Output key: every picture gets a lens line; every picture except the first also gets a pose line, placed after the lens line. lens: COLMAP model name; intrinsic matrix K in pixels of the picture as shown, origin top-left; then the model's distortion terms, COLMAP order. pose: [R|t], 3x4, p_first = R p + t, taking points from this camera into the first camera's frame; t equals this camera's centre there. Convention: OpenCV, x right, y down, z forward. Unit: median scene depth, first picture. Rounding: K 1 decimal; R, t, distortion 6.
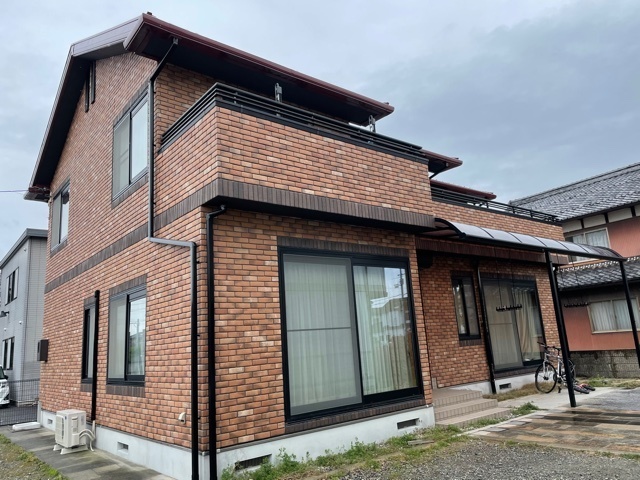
lens RADIAL K [[491.8, 0, 321.8], [0, 491.8, 237.5], [0, 0, 1]] dist [0.045605, -0.056690]
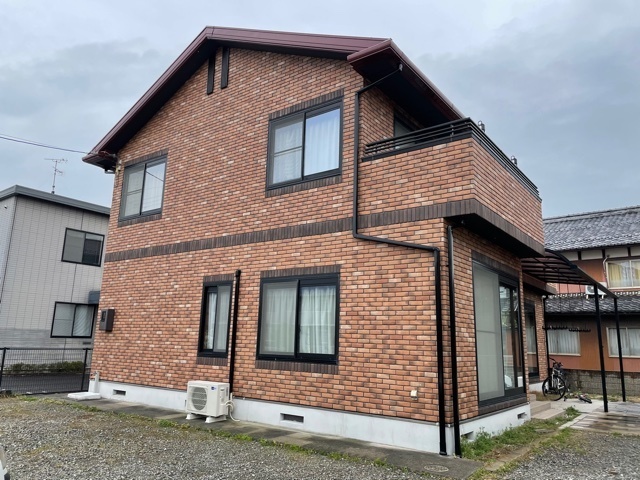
lens RADIAL K [[491.8, 0, 316.1], [0, 491.8, 237.2], [0, 0, 1]] dist [0.045605, -0.056690]
pose [[0.966442, 0.143240, 0.213242, -0.596751], [-0.143088, 0.989577, -0.016230, 0.033991], [-0.213344, -0.014827, 0.976865, -0.065683]]
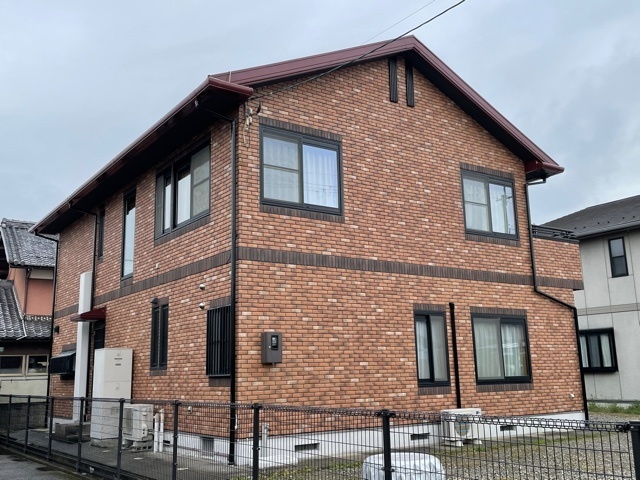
lens RADIAL K [[663.9, 0, 321.2], [0, 663.9, 238.2], [0, 0, 1]] dist [0.028262, 0.000000]
pose [[0.076014, 0.270165, 0.959809, -2.208403], [-0.189103, 0.949030, -0.252154, 0.454494], [-0.979011, -0.162335, 0.123228, 1.277560]]
